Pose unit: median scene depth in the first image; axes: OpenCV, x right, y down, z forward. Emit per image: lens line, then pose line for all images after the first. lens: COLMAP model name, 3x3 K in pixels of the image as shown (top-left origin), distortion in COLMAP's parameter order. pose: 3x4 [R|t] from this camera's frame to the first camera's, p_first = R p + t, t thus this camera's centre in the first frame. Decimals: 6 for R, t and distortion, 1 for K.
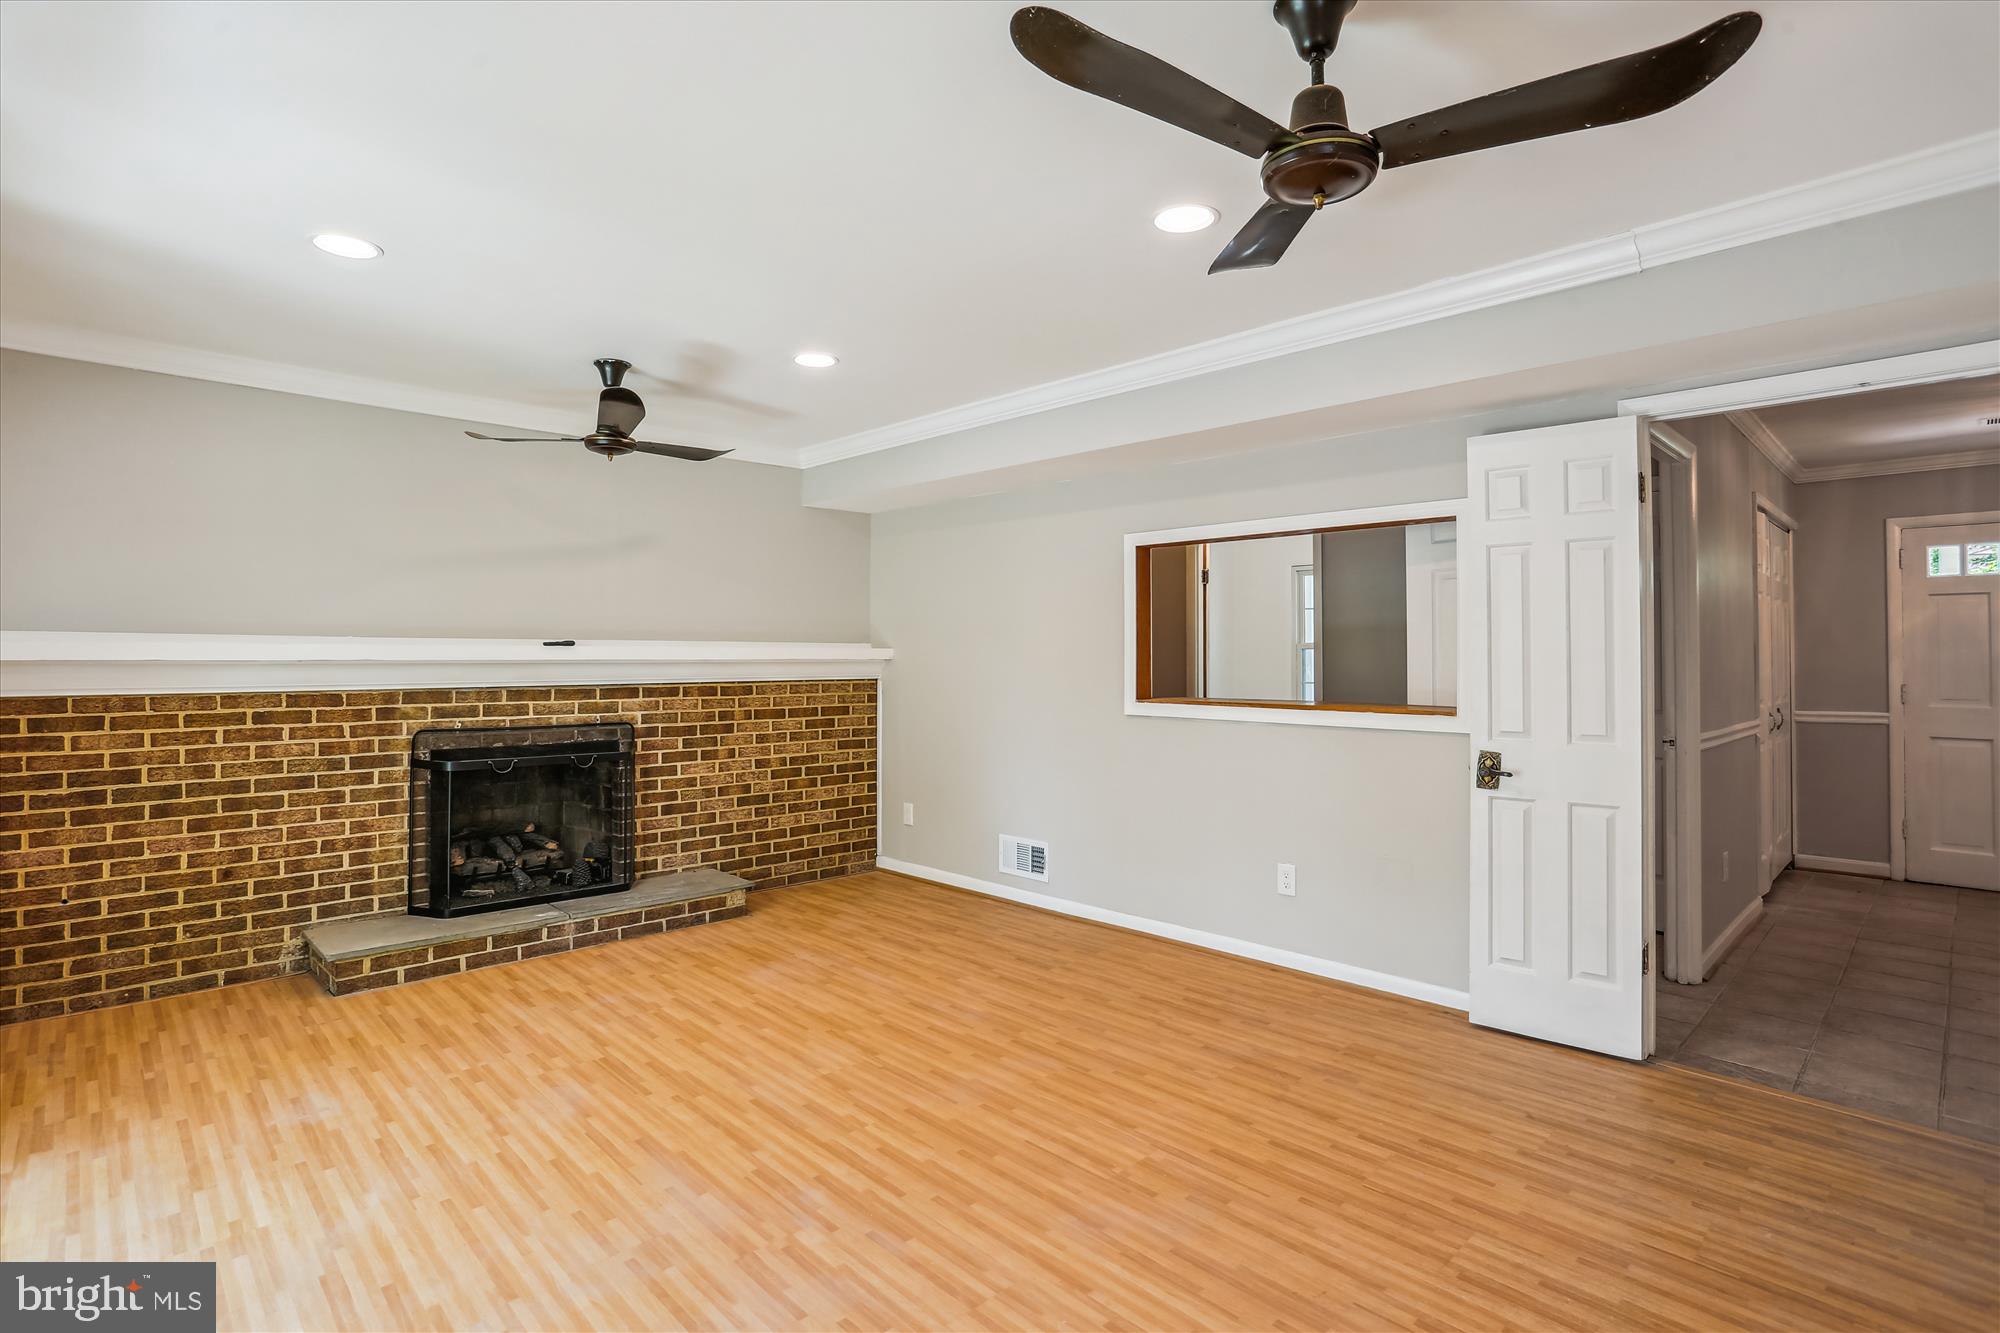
lens RADIAL K [[978.3, 0, 993.4], [0, 978.3, 660.2], [0, 0, 1]] dist [-0.071125, 0.035432]
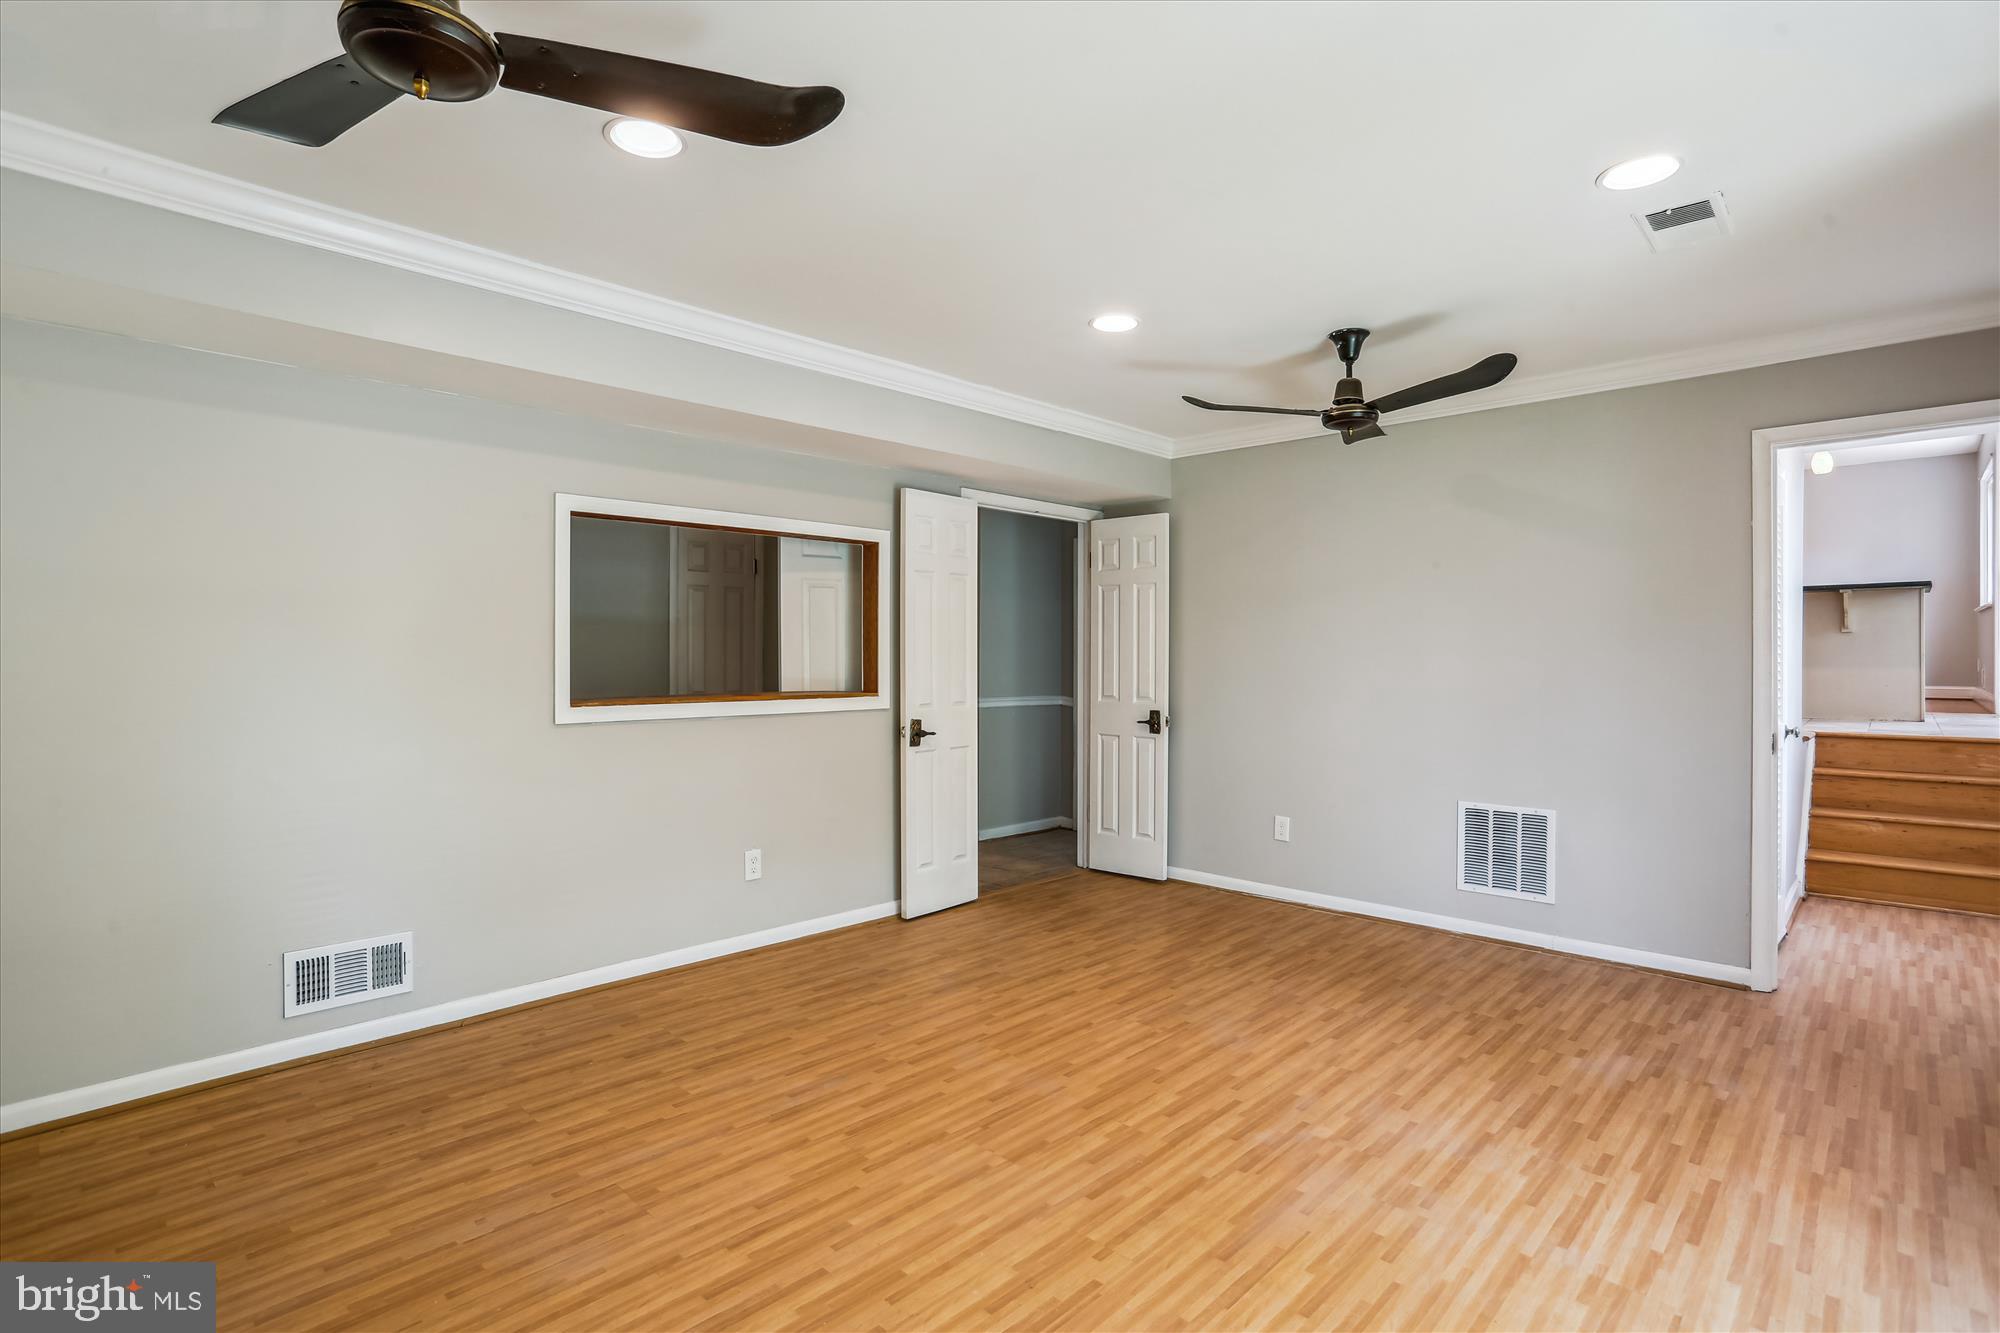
lens RADIAL K [[960.1, 0, 990.4], [0, 960.1, 661.0], [0, 0, 1]] dist [-0.065696, 0.031064]
pose [[-0.023231, -0.010187, 0.999678, -0.741703], [0.002144, 0.999945, 0.010240, -0.001985], [-0.999728, 0.002382, -0.023208, 0.786994]]
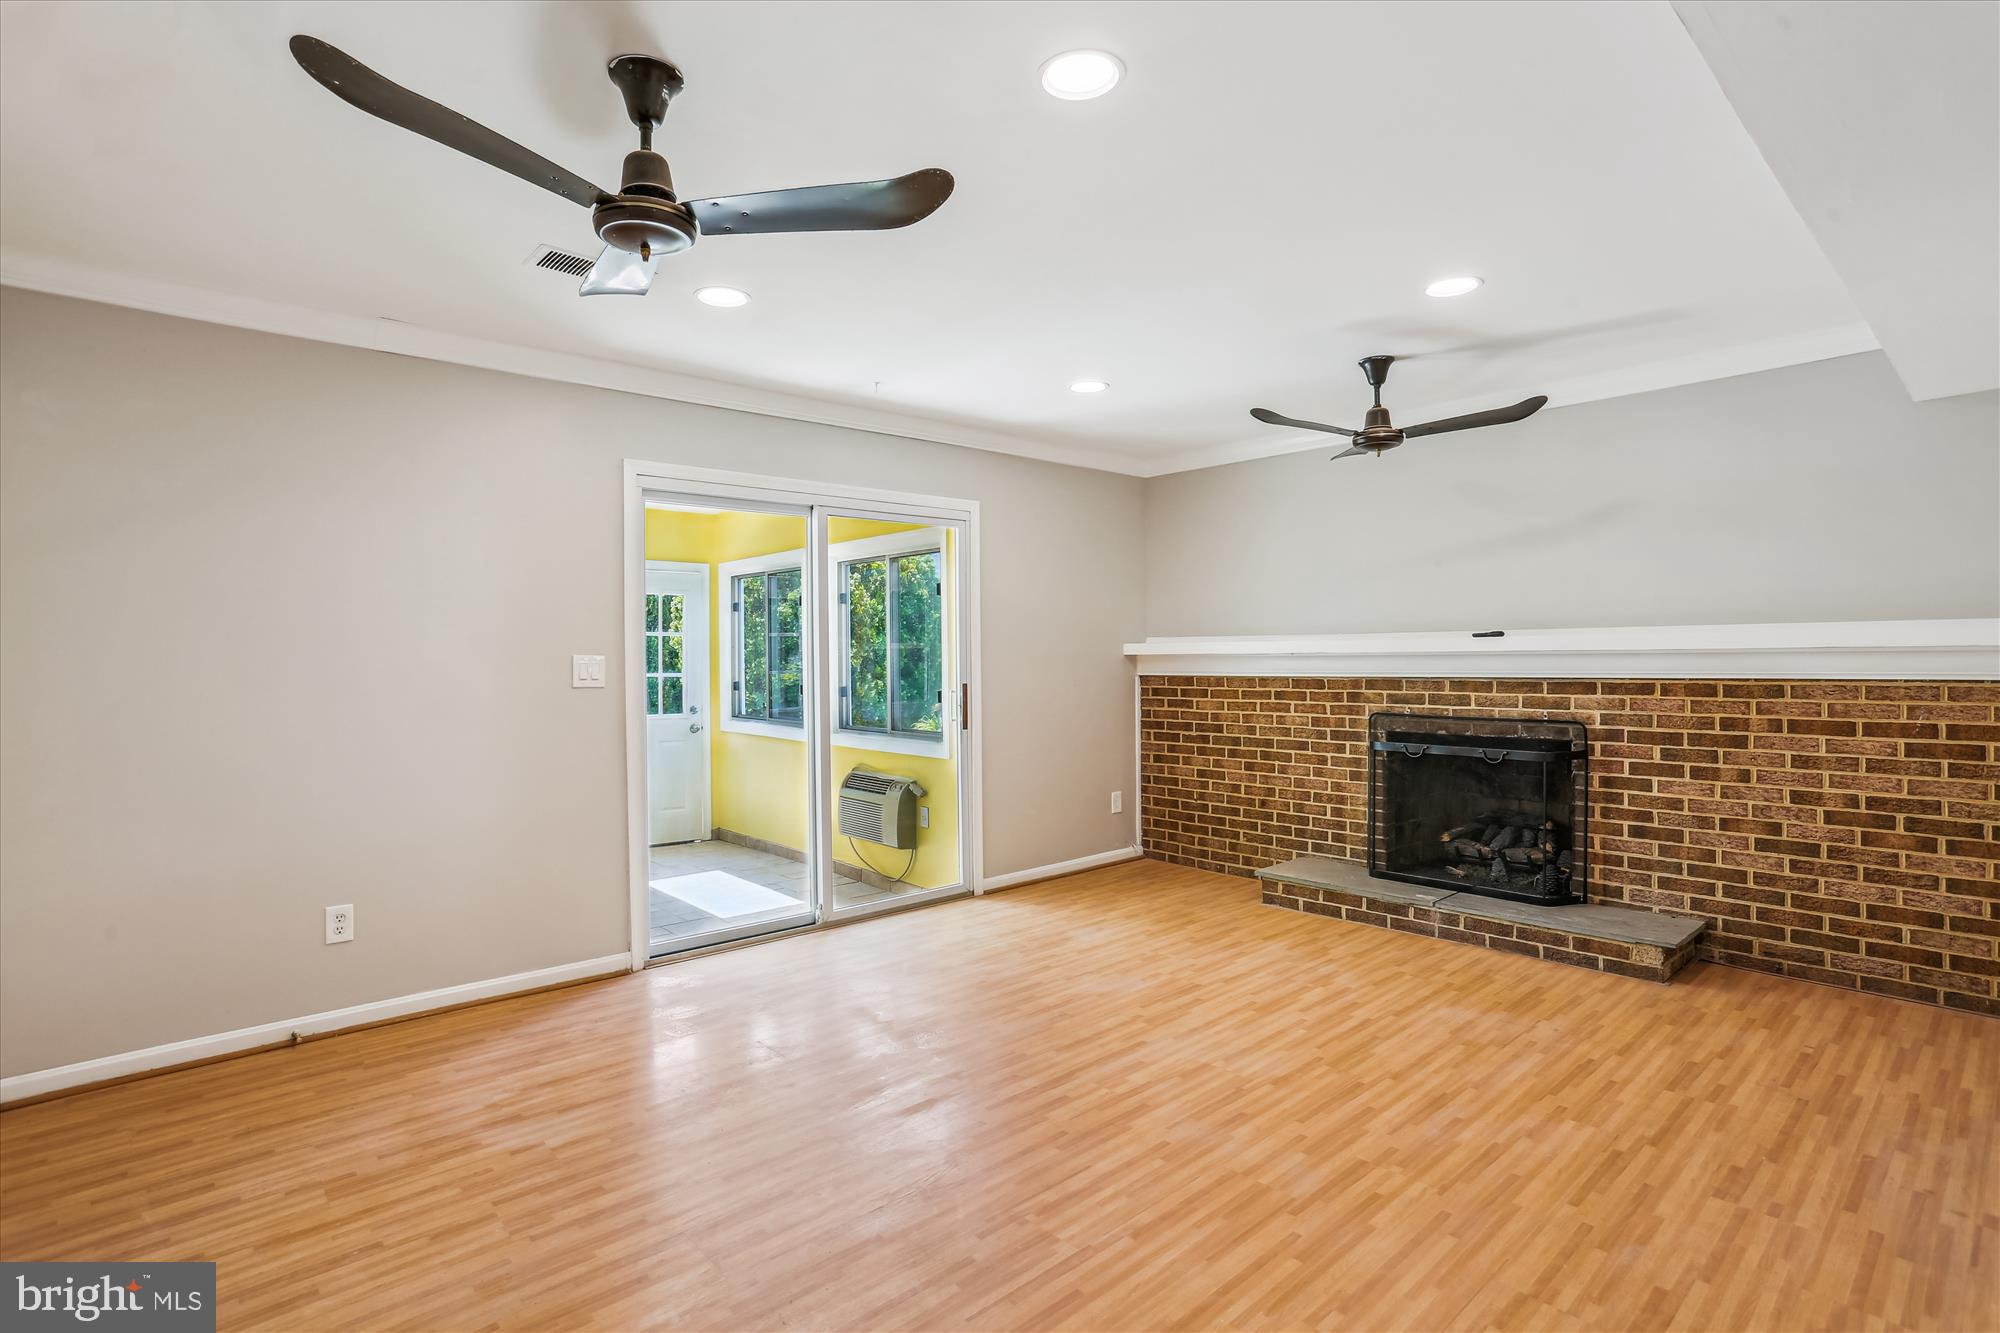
lens RADIAL K [[978.3, 0, 993.4], [0, 978.3, 660.2], [0, 0, 1]] dist [-0.071125, 0.035432]
pose [[-0.044795, 0.002857, -0.998992, 0.639207], [0.006874, 0.999973, 0.002551, 0.003083], [0.998973, -0.006752, -0.044813, 0.626427]]
